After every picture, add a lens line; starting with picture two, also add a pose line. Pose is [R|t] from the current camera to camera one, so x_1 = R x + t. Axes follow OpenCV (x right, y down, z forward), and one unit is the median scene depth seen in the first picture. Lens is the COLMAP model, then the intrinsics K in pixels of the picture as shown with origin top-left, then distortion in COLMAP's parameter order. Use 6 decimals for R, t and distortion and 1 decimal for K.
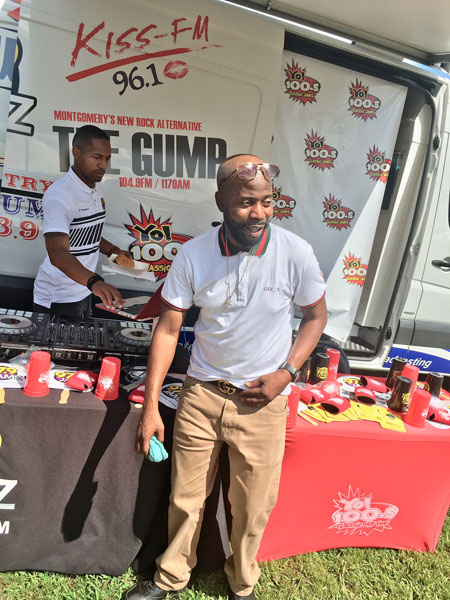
lens RADIAL K [[521.6, 0, 226.3], [0, 521.6, 299.3], [0, 0, 1]] dist [0.041571, -0.038294]
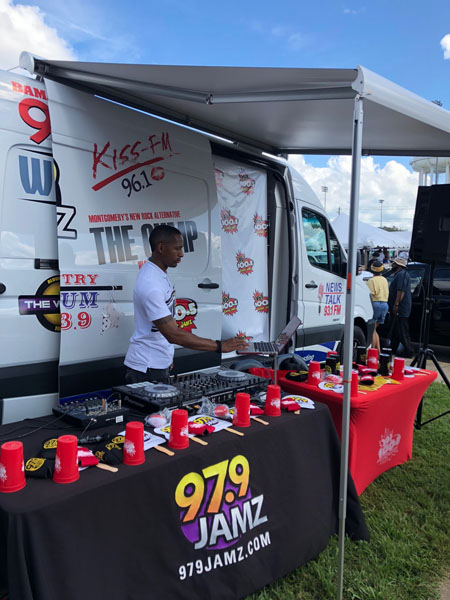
lens RADIAL K [[495.0, 0, 230.4], [0, 495.0, 294.0], [0, 0, 1]] dist [0.054334, -0.029336]
pose [[0.838795, -0.192004, 0.509468, -0.623674], [0.242076, 0.969692, -0.033108, -0.070604], [-0.487671, 0.151101, 0.859852, -0.082136]]
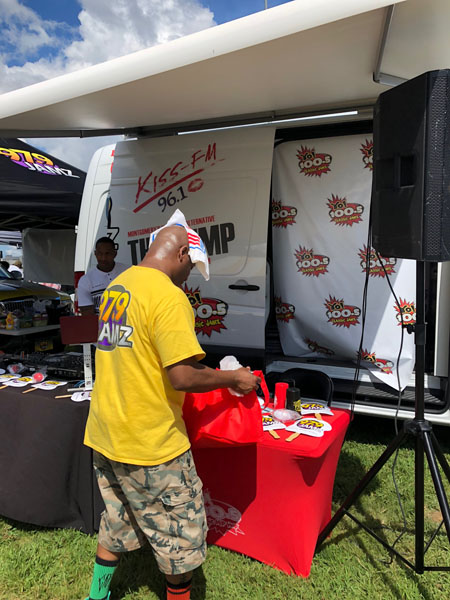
lens RADIAL K [[495.0, 0, 230.1], [0, 495.0, 300.1], [0, 0, 1]] dist [0.054334, -0.029336]
pose [[0.726372, -0.141198, -0.672642, 0.840808], [-0.013396, 0.975576, -0.219255, 0.163092], [0.687172, 0.168271, 0.706739, 0.165146]]
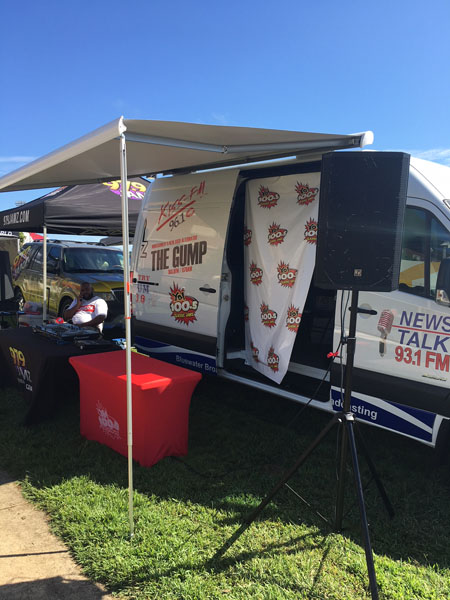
lens RADIAL K [[521.6, 0, 220.4], [0, 521.6, 303.5], [0, 0, 1]] dist [0.041571, -0.038294]
pose [[0.397502, -0.093209, -0.912855, 1.674031], [-0.175722, 0.968683, -0.175427, 0.204320], [0.900619, 0.230141, 0.368674, 0.473716]]
